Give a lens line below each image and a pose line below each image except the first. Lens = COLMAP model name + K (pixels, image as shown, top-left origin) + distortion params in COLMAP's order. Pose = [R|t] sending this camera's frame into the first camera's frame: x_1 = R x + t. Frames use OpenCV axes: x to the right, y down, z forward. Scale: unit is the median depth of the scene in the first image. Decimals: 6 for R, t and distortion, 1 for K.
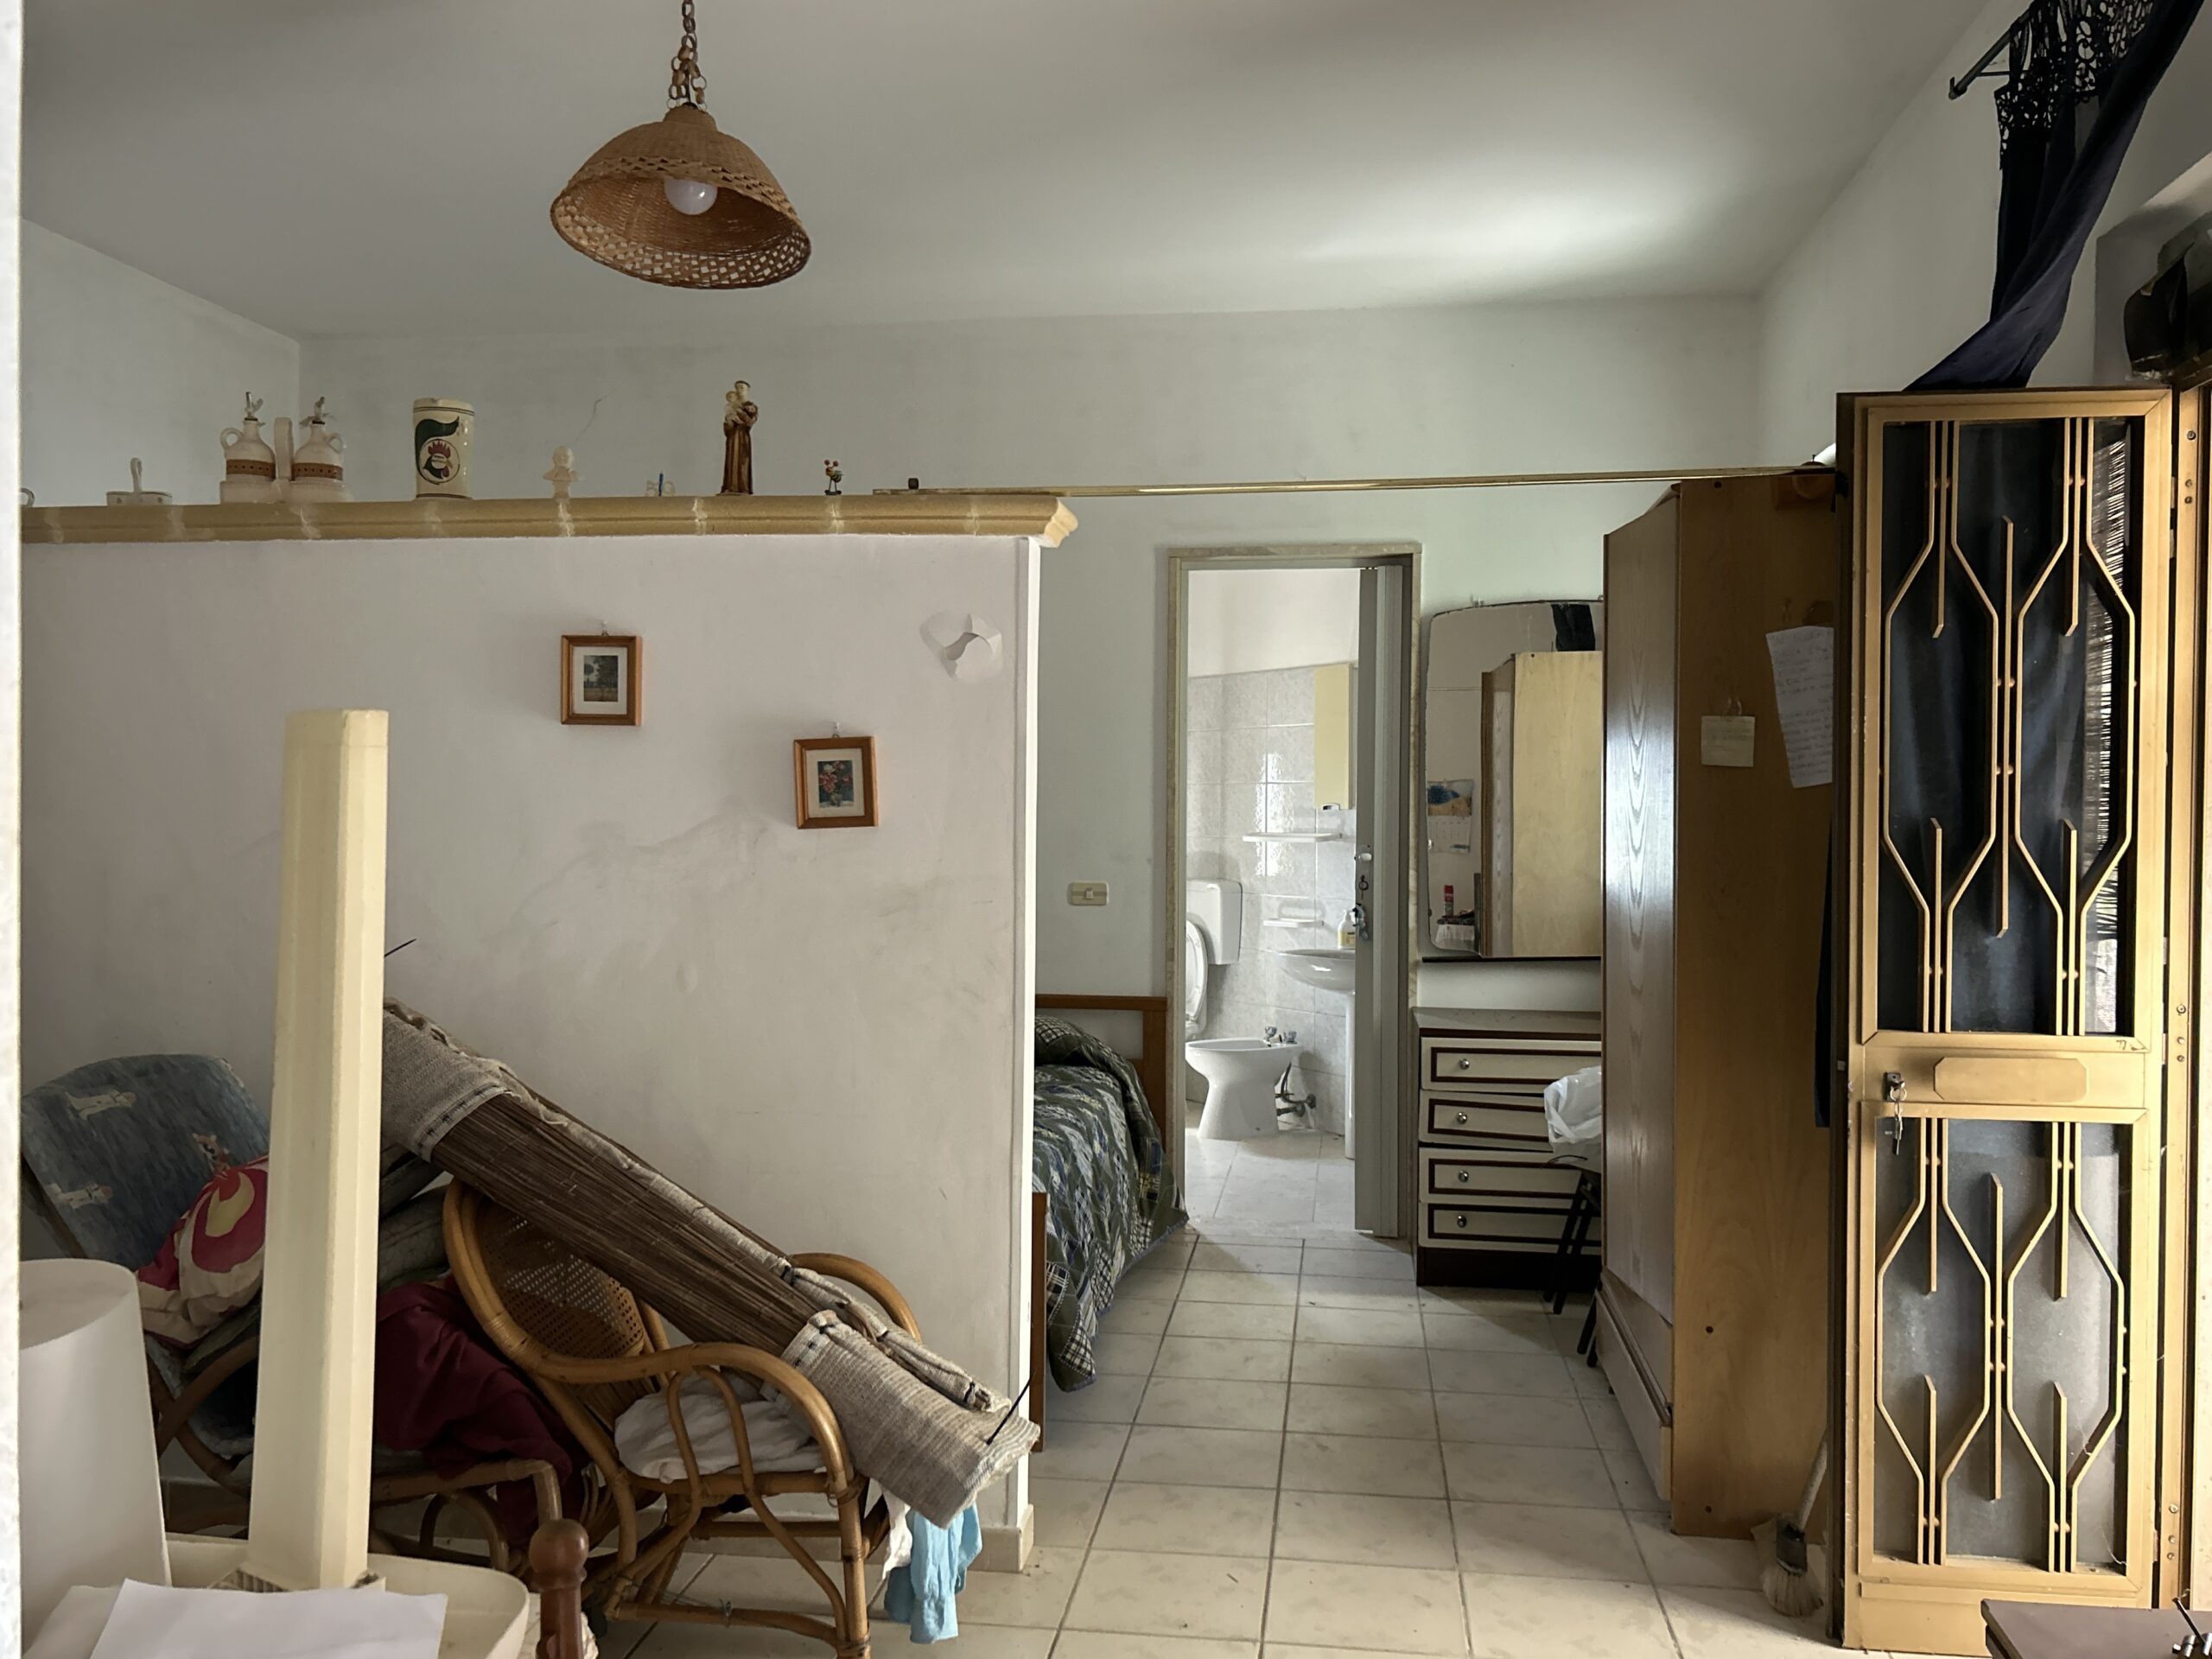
lens RADIAL K [[1778.7, 0, 1095.3], [0, 1778.7, 822.0], [0, 0, 1]] dist [0.050809, -0.071471]
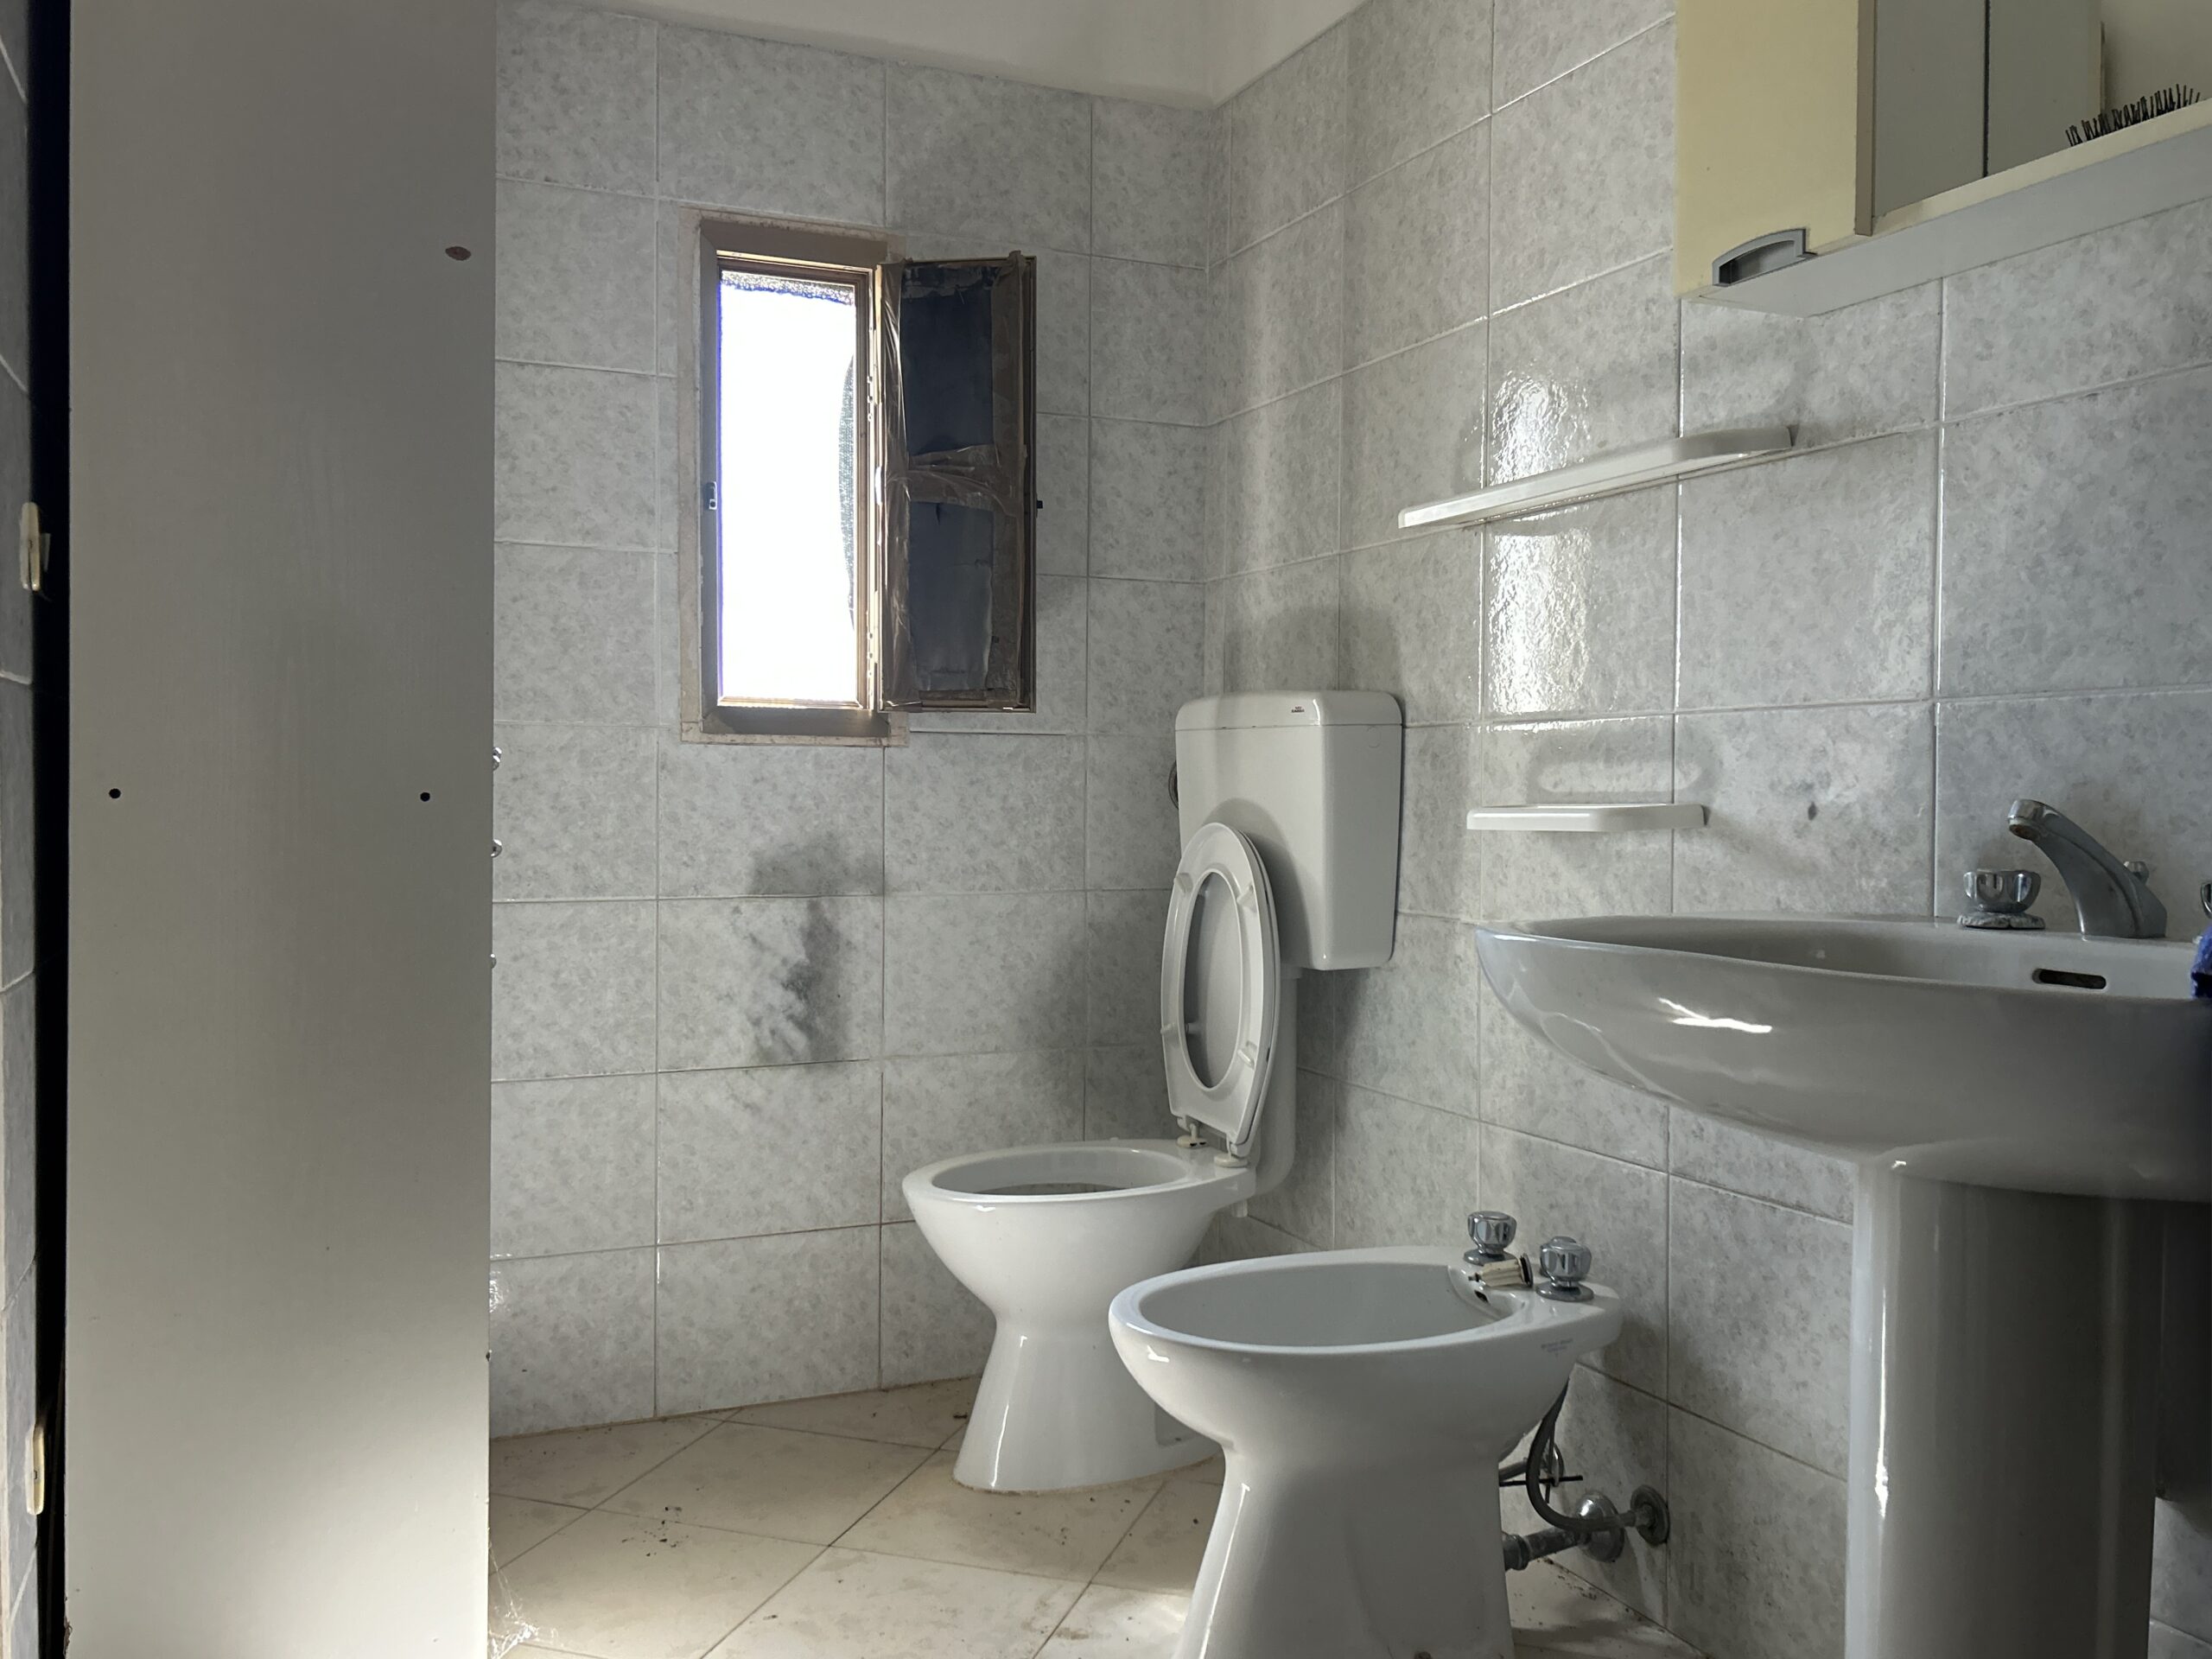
lens RADIAL K [[1778.7, 0, 1104.8], [0, 1778.7, 831.4], [0, 0, 1]] dist [0.050809, -0.071471]
pose [[0.986428, 0.002600, -0.164176, 0.114009], [0.000621, 0.999808, 0.019568, 0.071485], [0.164195, -0.019404, 0.986237, 0.976880]]
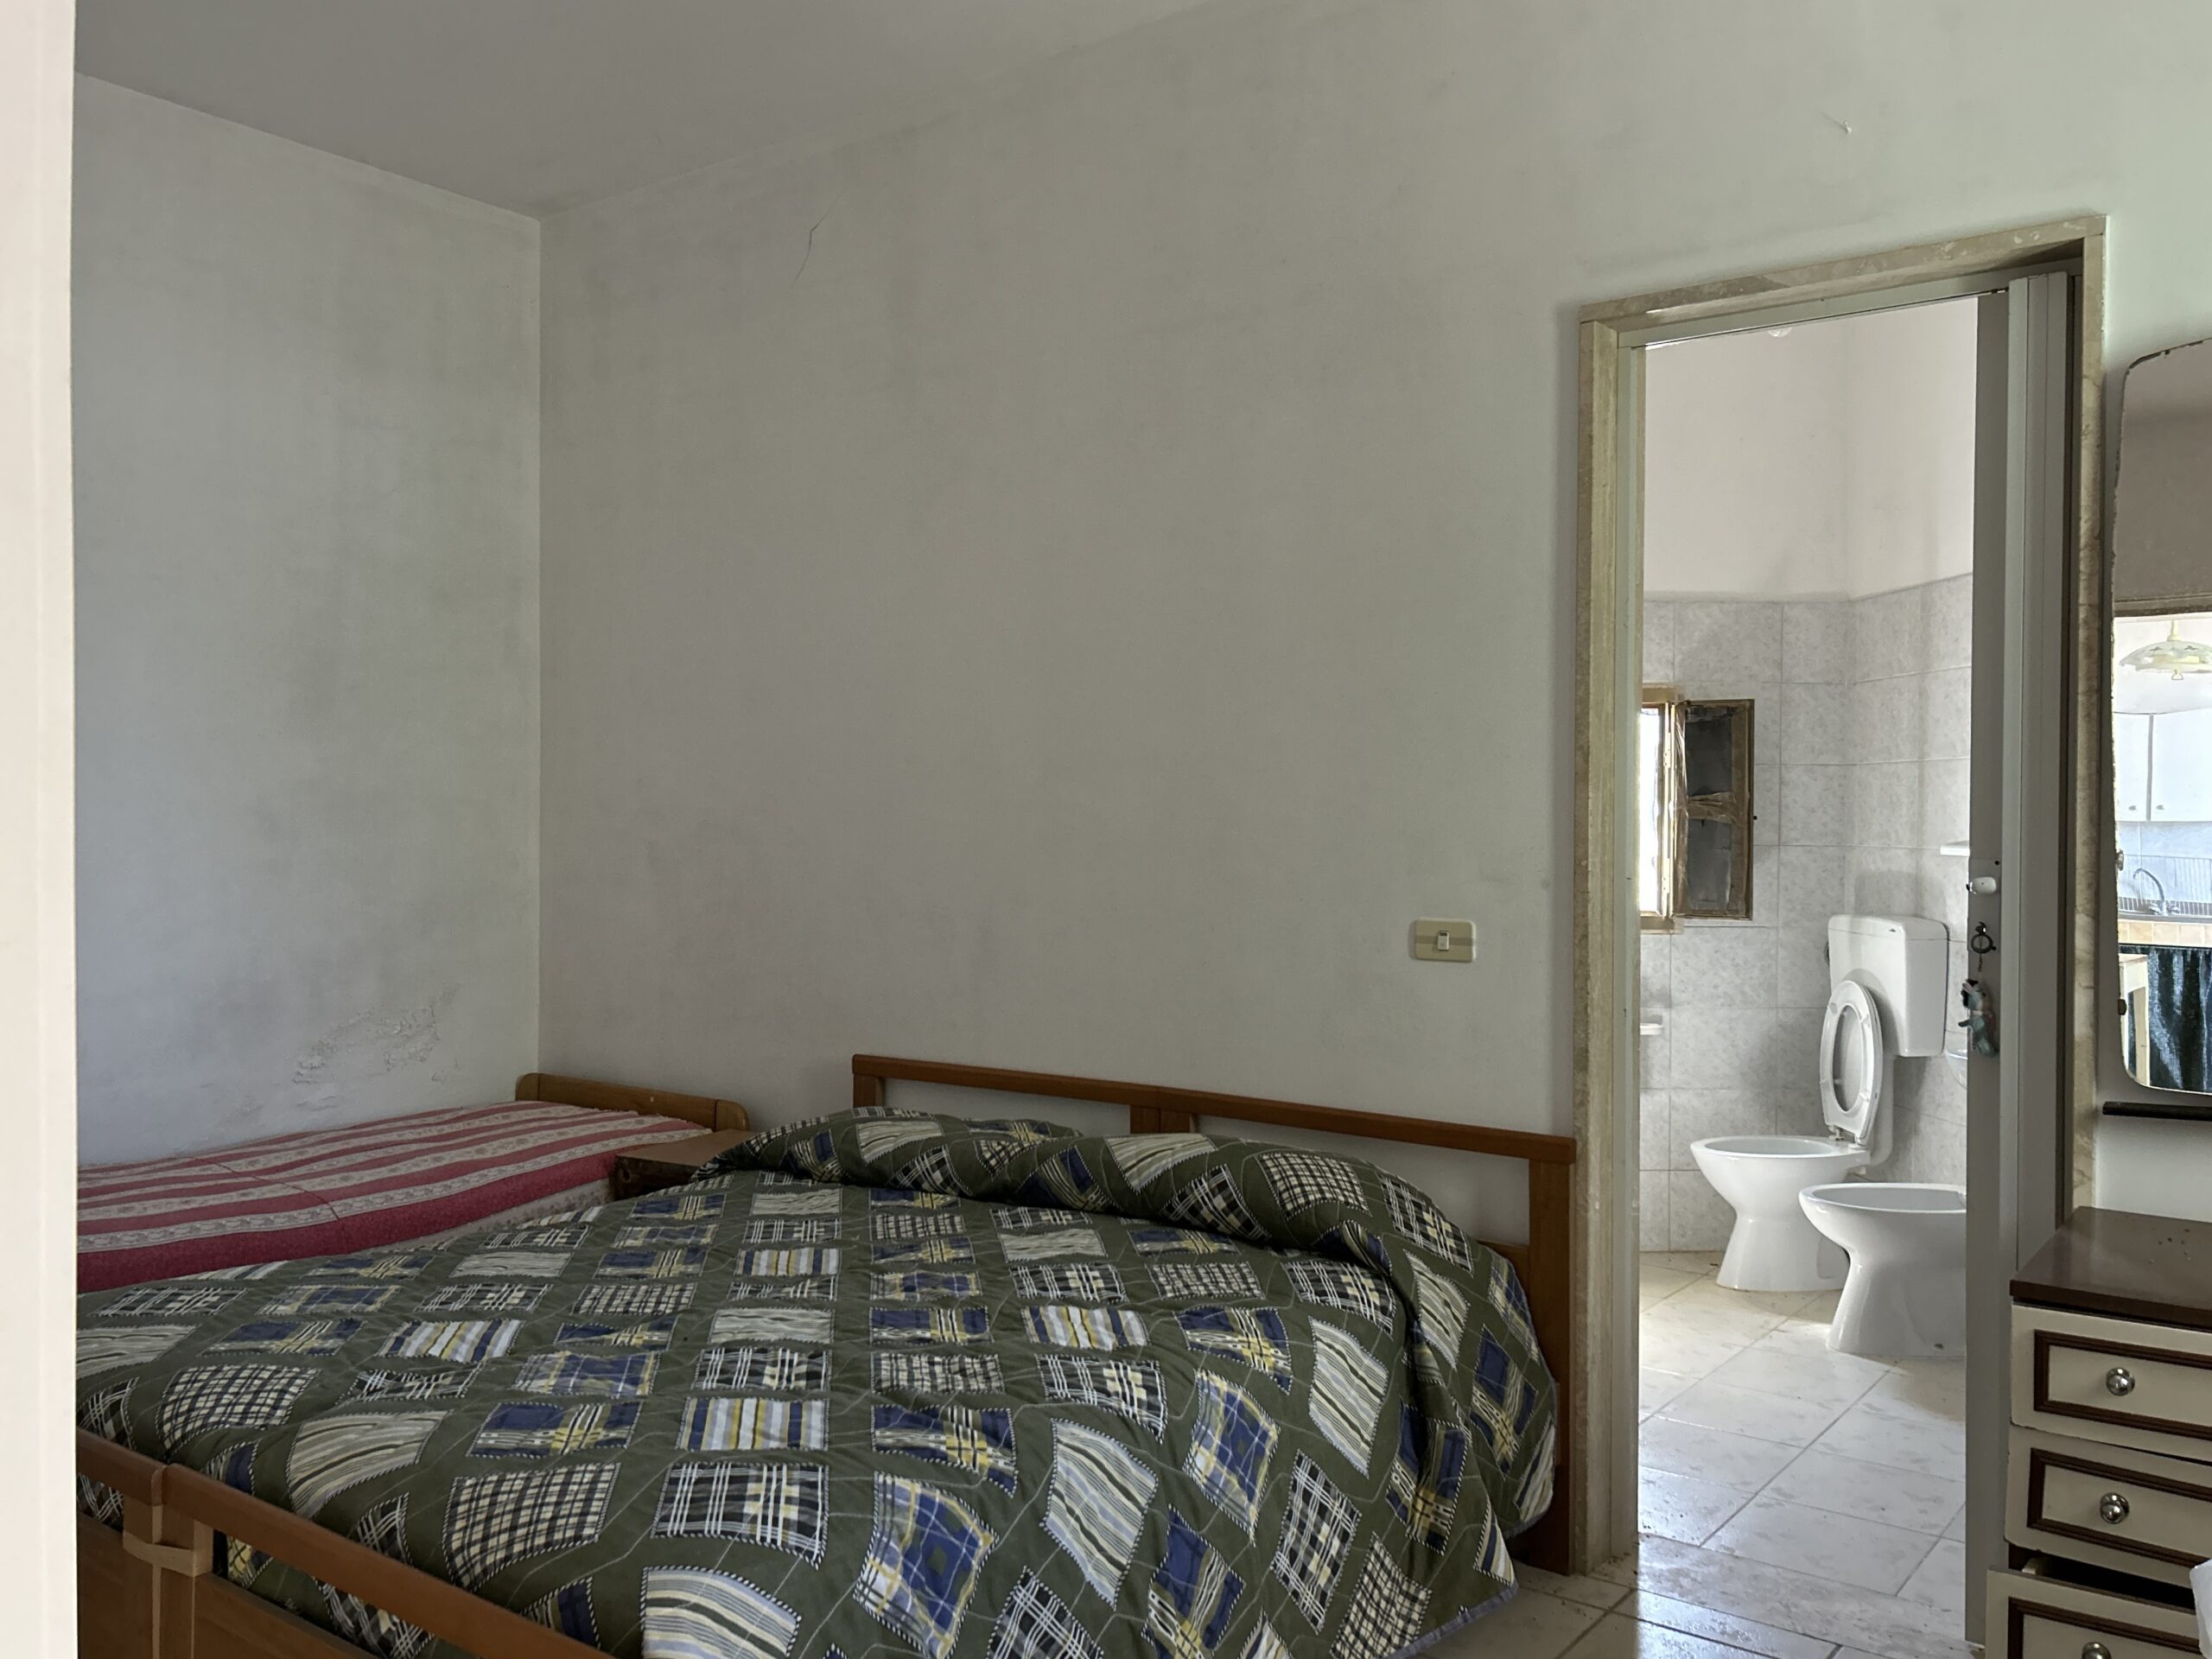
lens RADIAL K [[1778.7, 0, 1104.2], [0, 1778.7, 829.5], [0, 0, 1]] dist [0.050809, -0.071471]
pose [[0.873005, 0.001602, -0.487708, 0.179784], [-0.003530, 0.999989, -0.003034, 0.006920], [0.487698, 0.004371, 0.873001, 0.453507]]
